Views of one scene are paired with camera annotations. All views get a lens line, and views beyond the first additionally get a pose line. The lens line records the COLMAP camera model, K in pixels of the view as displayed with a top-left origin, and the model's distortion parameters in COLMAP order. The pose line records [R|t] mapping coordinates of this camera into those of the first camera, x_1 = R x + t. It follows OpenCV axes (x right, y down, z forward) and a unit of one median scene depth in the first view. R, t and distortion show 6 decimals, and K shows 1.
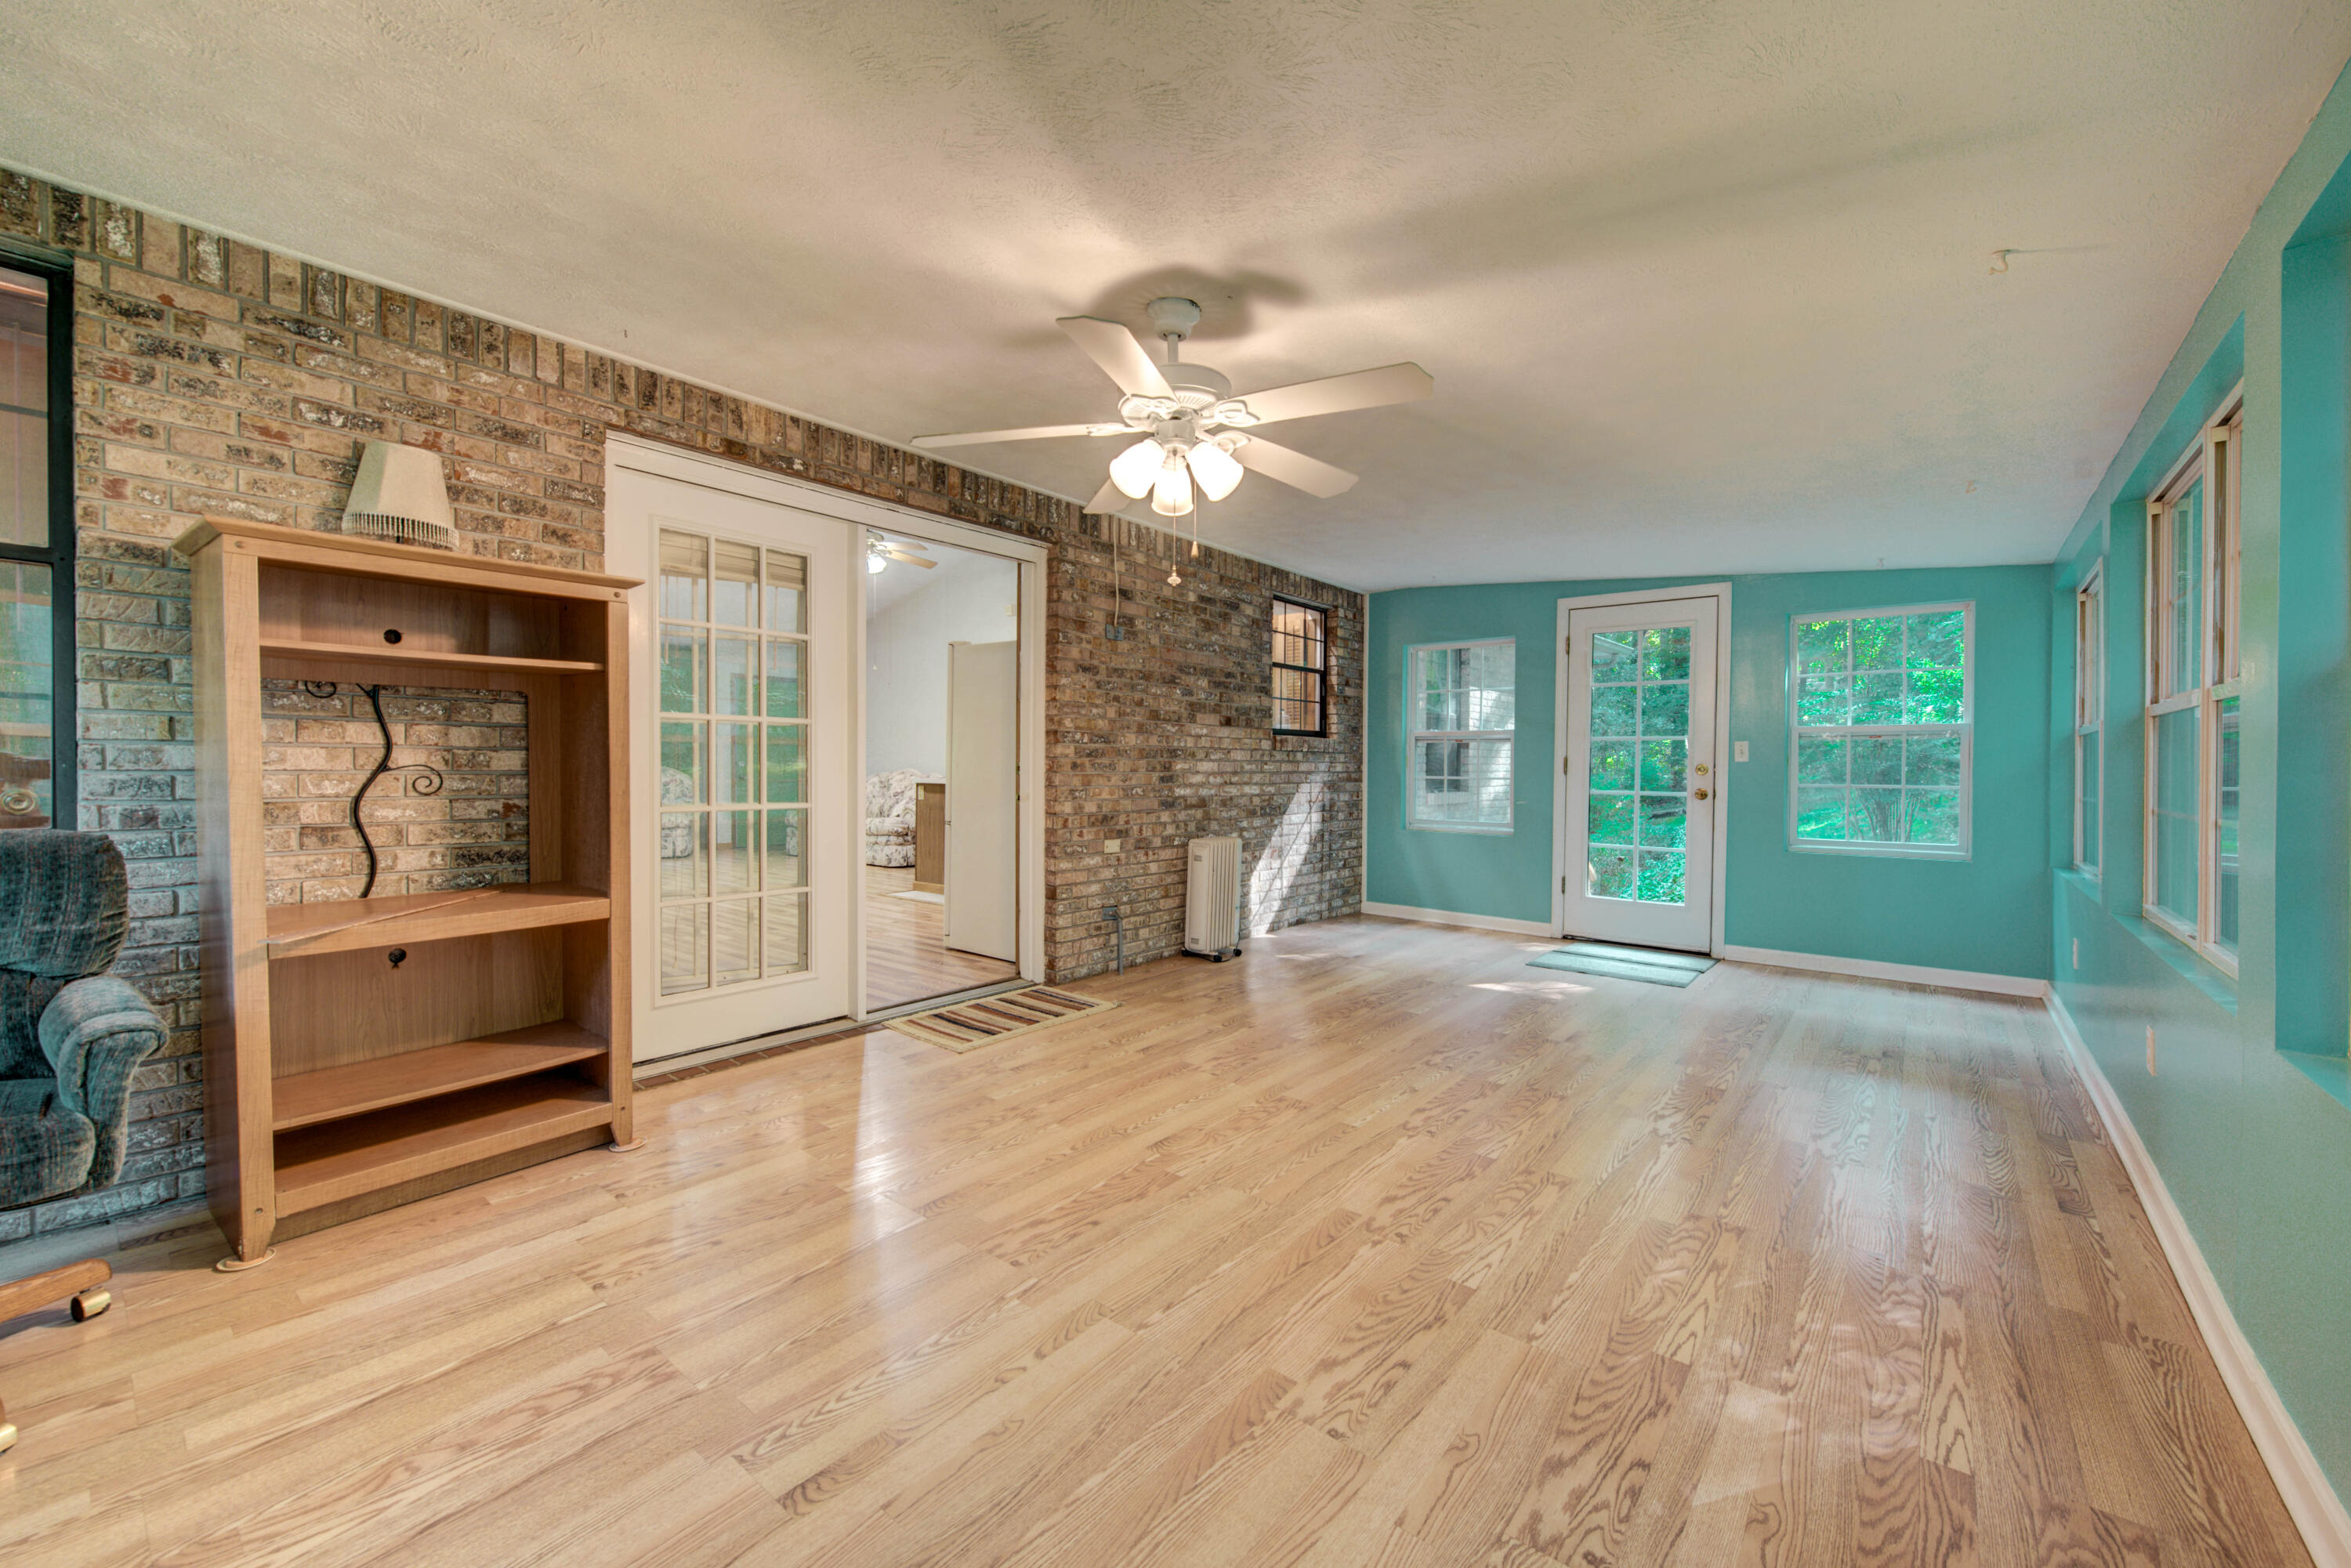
lens RADIAL K [[919.2, 0, 1184.9], [0, 919.2, 777.6], [0, 0, 1]] dist [0.000887, -0.000296]
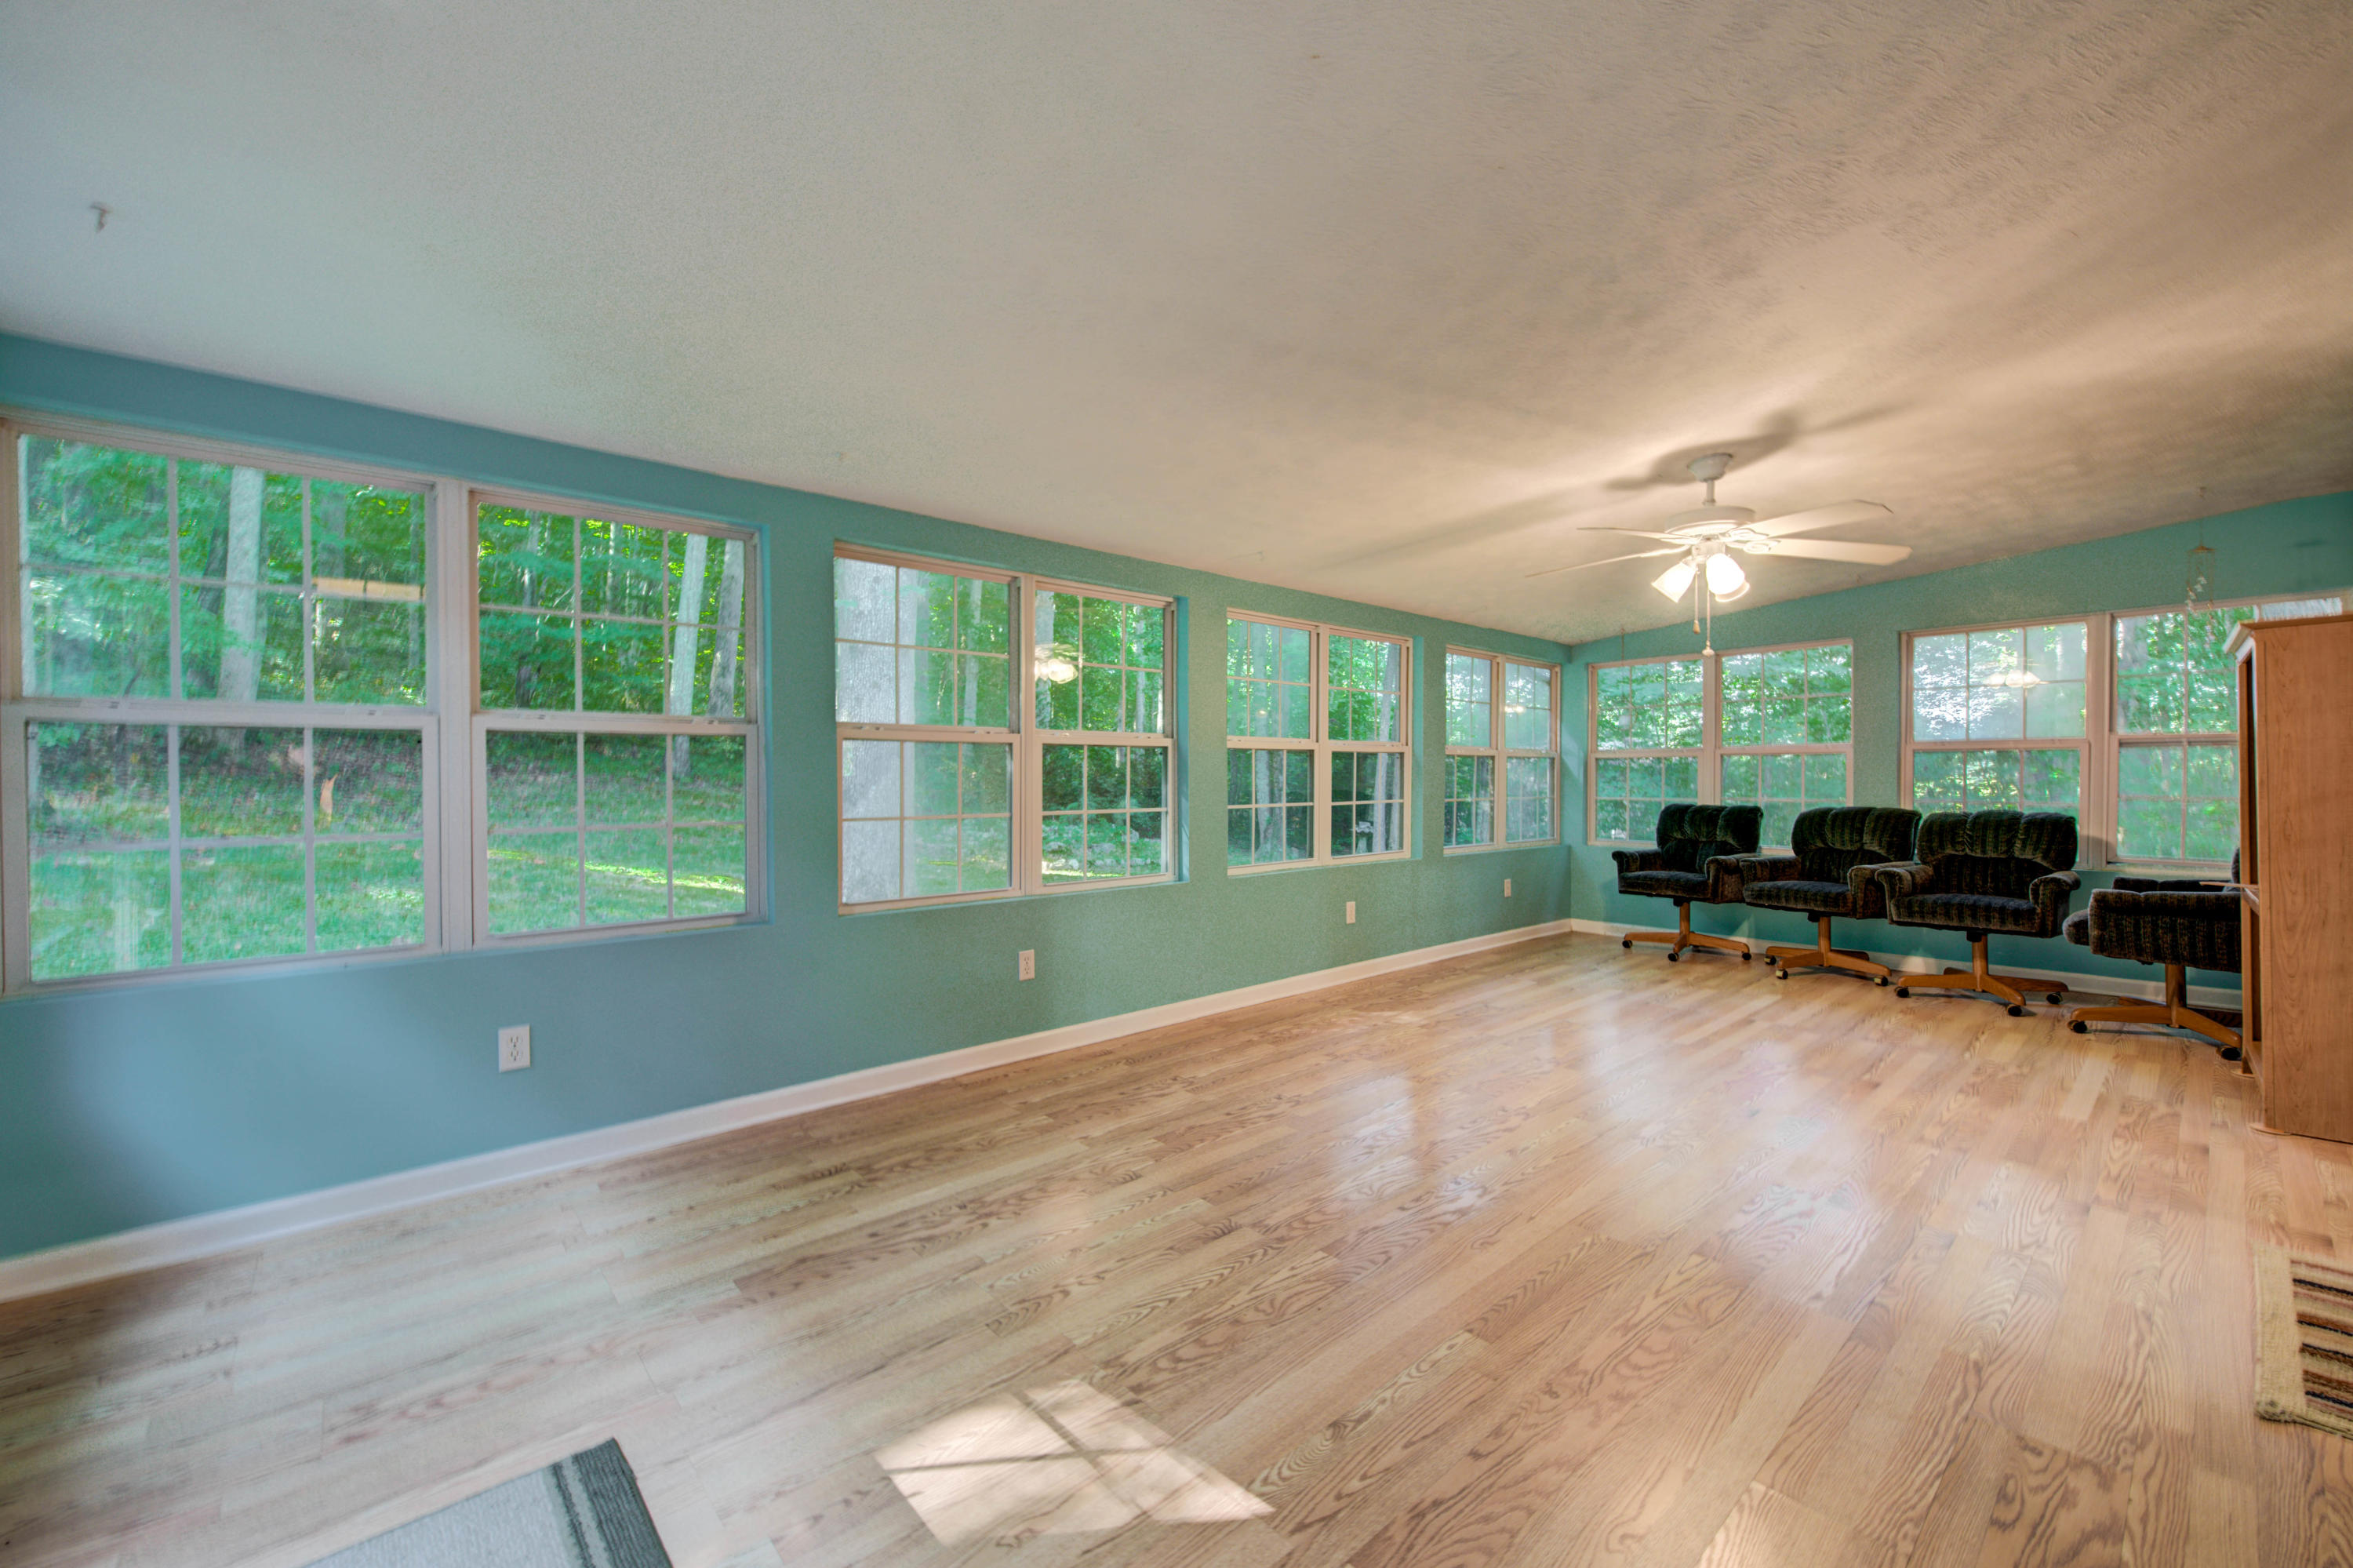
lens RADIAL K [[920.1, 0, 1185.9], [0, 920.1, 777.6], [0, 0, 1]] dist [0.000887, -0.000296]
pose [[-0.985920, 0.000390, 0.167218, 0.464541], [0.002745, 0.999900, 0.013854, -0.034053], [-0.167196, 0.014118, -0.985823, 2.175138]]
